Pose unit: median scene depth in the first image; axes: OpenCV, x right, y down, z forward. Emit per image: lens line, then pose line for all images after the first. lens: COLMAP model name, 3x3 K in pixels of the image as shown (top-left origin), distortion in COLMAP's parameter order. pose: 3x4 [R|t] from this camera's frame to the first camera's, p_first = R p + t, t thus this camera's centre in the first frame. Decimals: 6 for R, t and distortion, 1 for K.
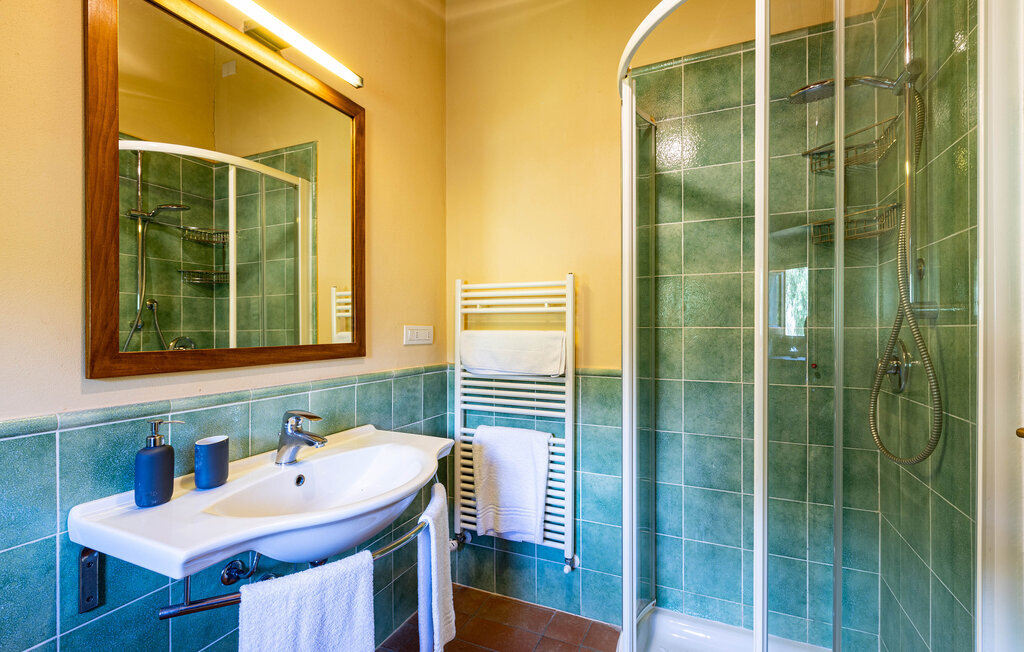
lens RADIAL K [[455.6, 0, 512.0], [0, 455.6, 326.0], [0, 0, 1]] dist [0.000896, 0.000058]
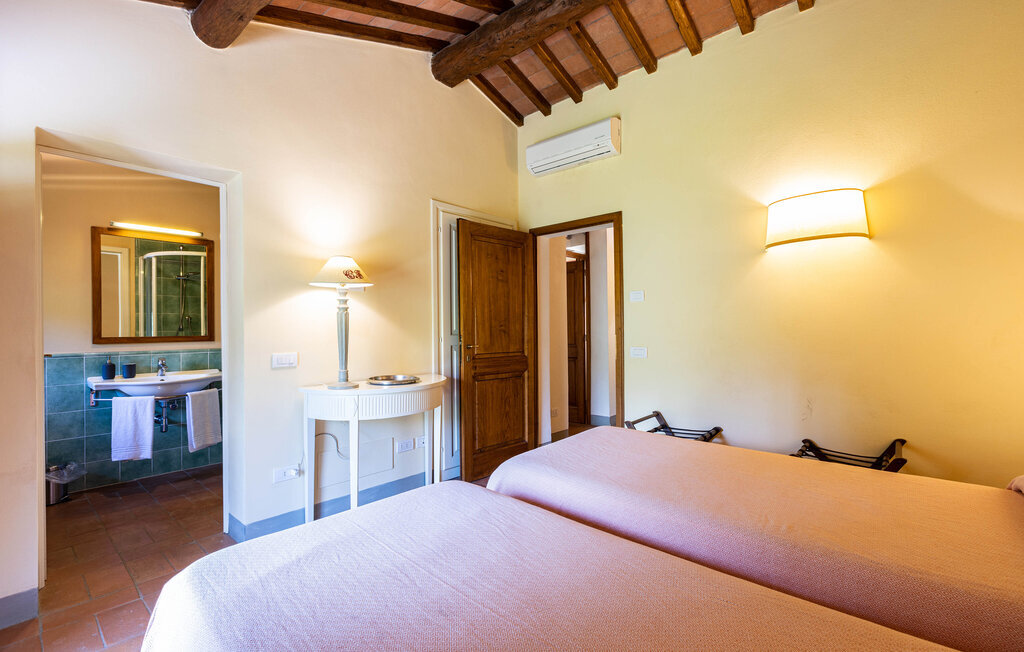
lens RADIAL K [[455.6, 0, 512.0], [0, 455.6, 326.0], [0, 0, 1]] dist [0.000896, 0.000058]
pose [[0.956593, -0.007097, -0.291340, 3.360721], [0.007880, 0.999968, 0.001513, -0.009419], [0.291320, -0.003743, 0.956618, -1.530968]]
